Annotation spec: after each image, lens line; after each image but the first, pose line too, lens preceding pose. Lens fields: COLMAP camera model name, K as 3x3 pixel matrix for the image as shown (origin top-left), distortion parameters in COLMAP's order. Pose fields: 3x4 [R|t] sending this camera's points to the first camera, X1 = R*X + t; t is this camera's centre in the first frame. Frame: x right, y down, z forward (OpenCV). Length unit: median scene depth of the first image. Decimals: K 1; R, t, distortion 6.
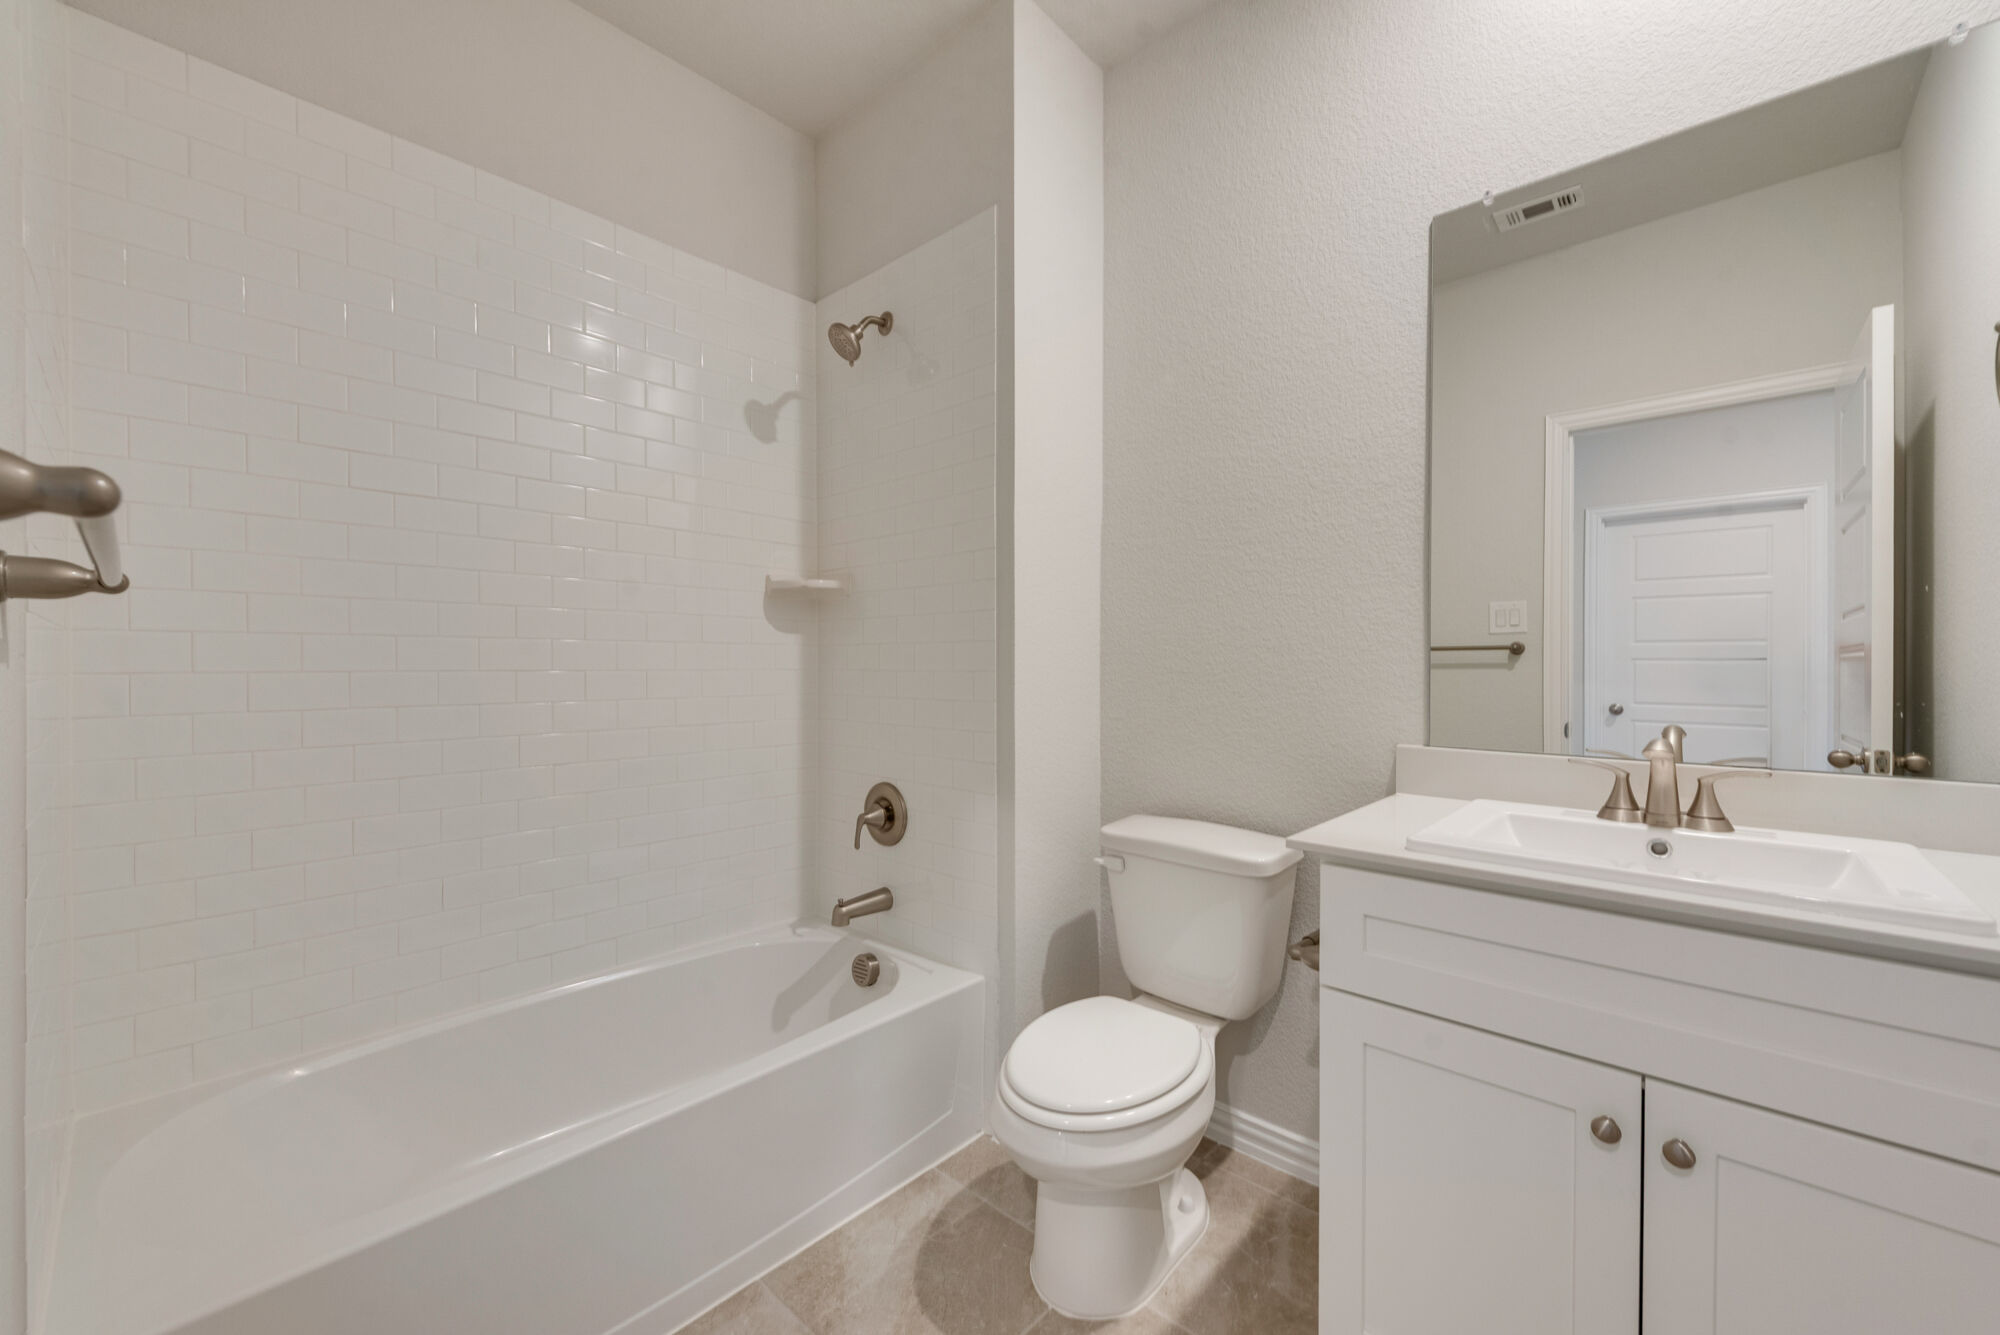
lens RADIAL K [[785.7, 0, 995.5], [0, 785.7, 672.3], [0, 0, 1]] dist [0.006110, -0.000194]
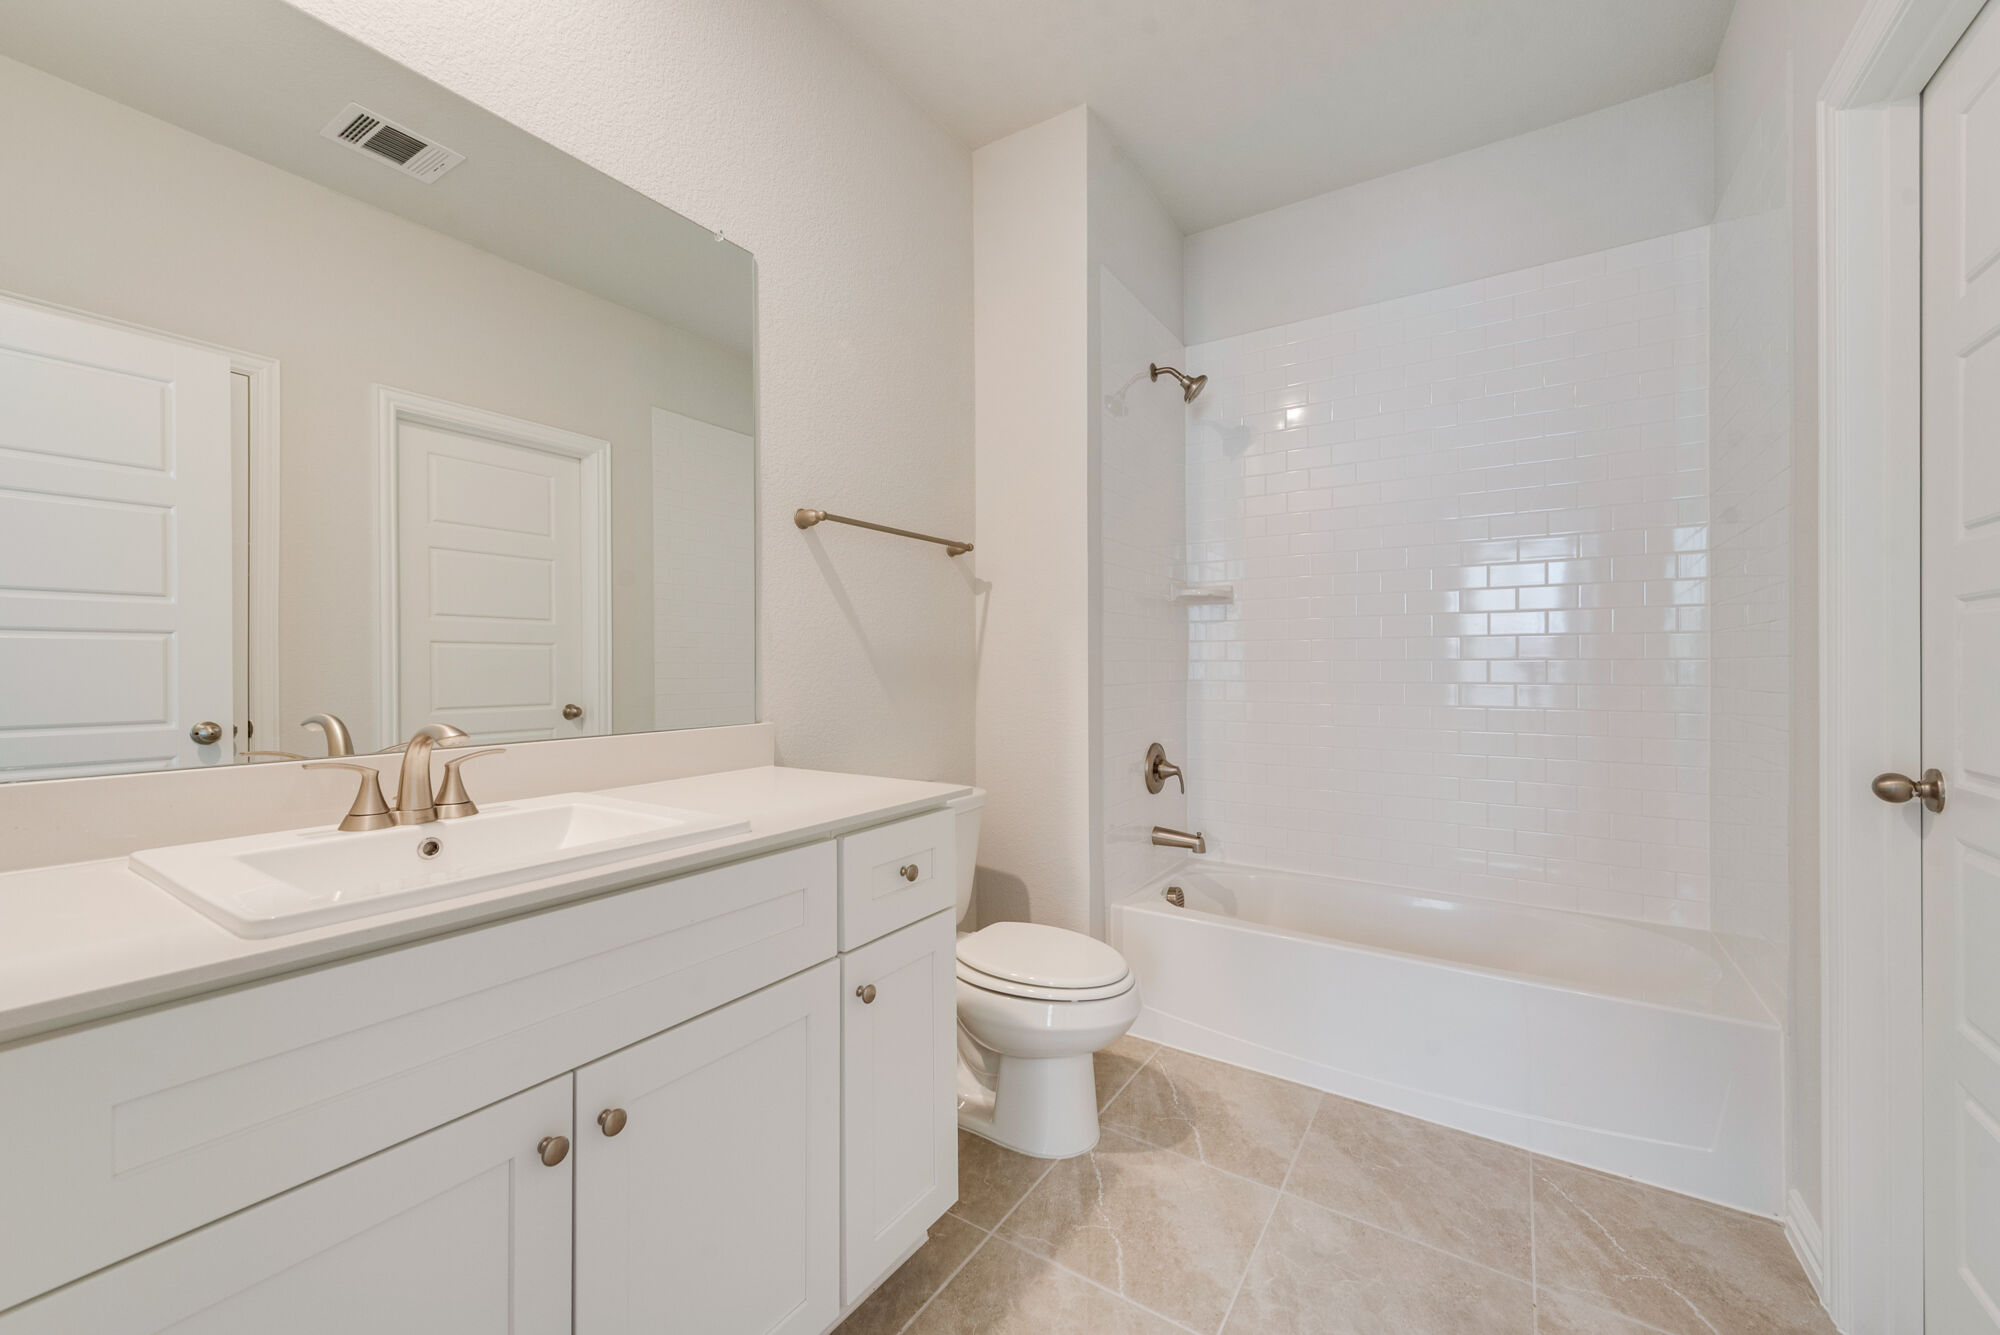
lens RADIAL K [[785.7, 0, 995.5], [0, 785.7, 672.3], [0, 0, 1]] dist [0.006110, -0.000194]
pose [[-0.163936, -0.001664, 0.986469, -0.157653], [0.008152, 0.999962, 0.003041, 0.024844], [-0.986437, 0.008541, -0.163917, 0.500046]]
